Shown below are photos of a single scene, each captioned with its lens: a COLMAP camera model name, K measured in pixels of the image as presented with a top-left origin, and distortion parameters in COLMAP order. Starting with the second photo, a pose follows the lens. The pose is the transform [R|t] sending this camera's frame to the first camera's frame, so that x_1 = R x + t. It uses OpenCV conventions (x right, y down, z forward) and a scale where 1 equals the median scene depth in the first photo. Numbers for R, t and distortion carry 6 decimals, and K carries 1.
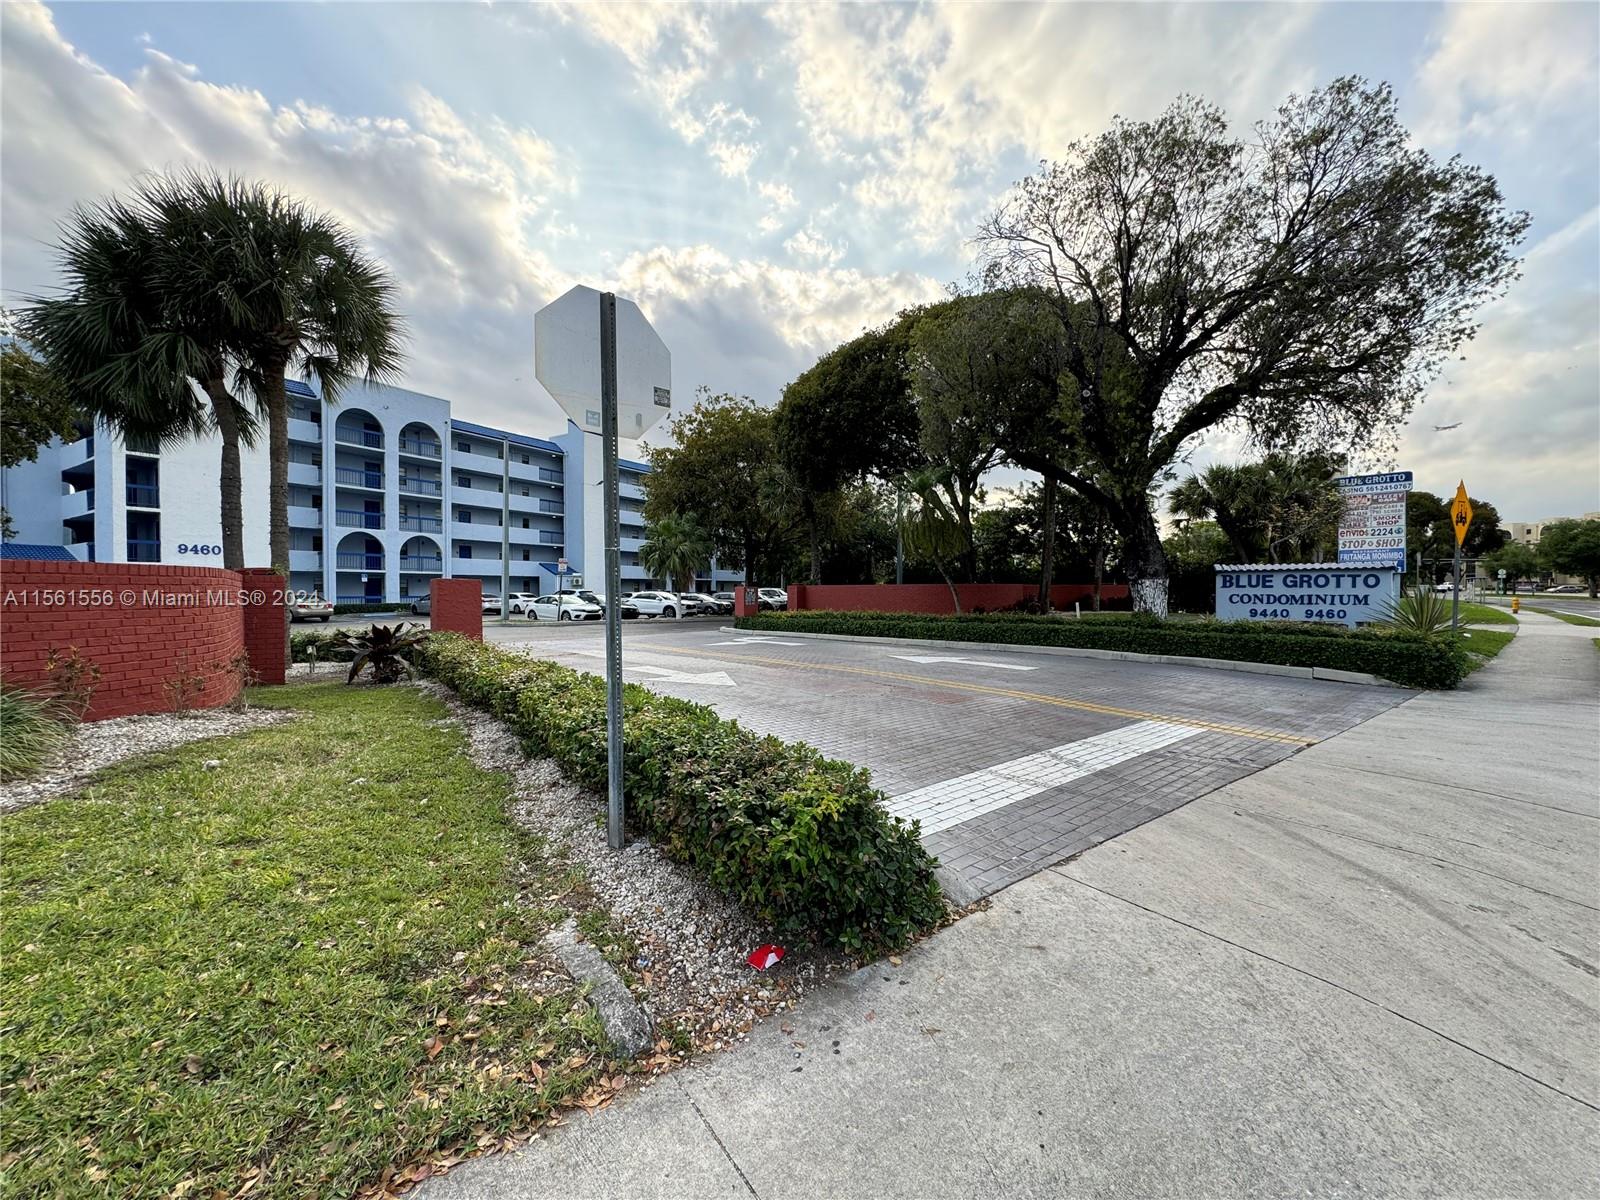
lens RADIAL K [[631.4, 0, 800.0], [0, 631.4, 600.0], [0, 0, 1]] dist [-0.002237, -0.000046]
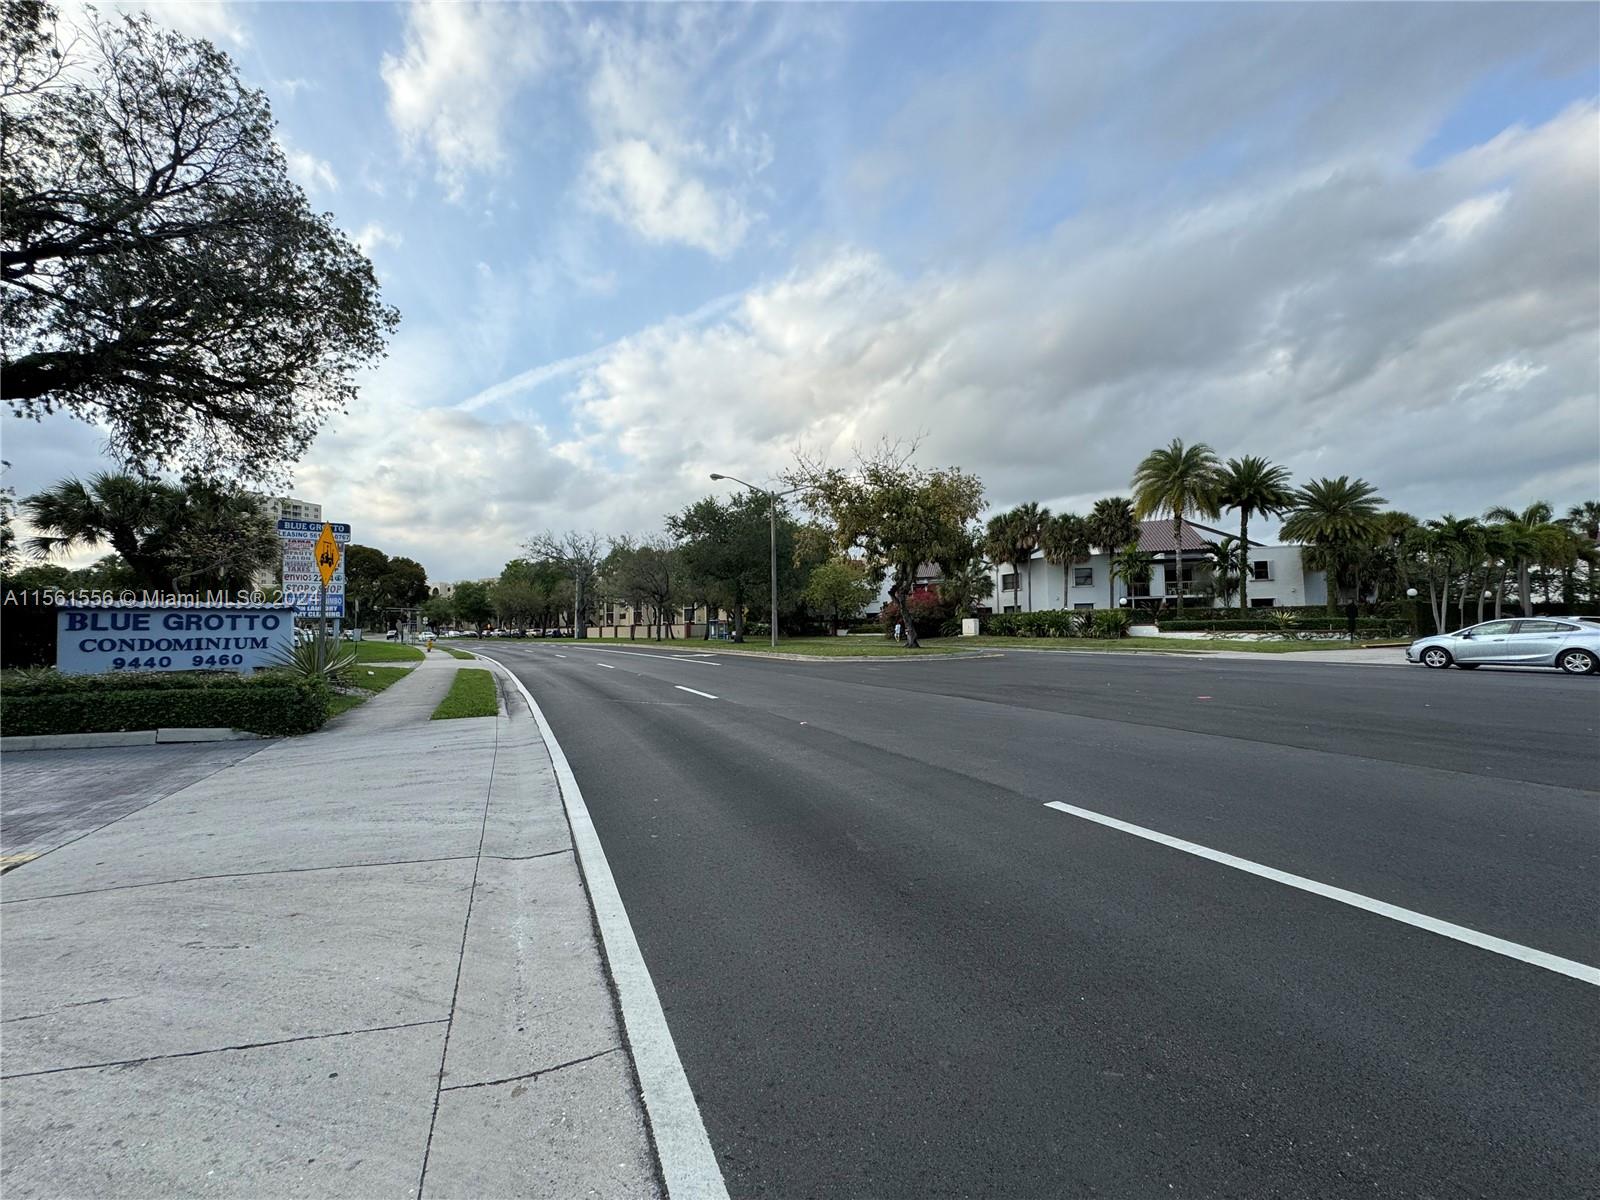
lens RADIAL K [[631.4, 0, 800.0], [0, 631.4, 600.0], [0, 0, 1]] dist [-0.002237, -0.000046]
pose [[0.208577, 0.043286, 0.977048, 0.150074], [0.027856, 0.998352, -0.050176, 0.005311], [-0.977609, 0.037682, 0.207027, 0.033484]]
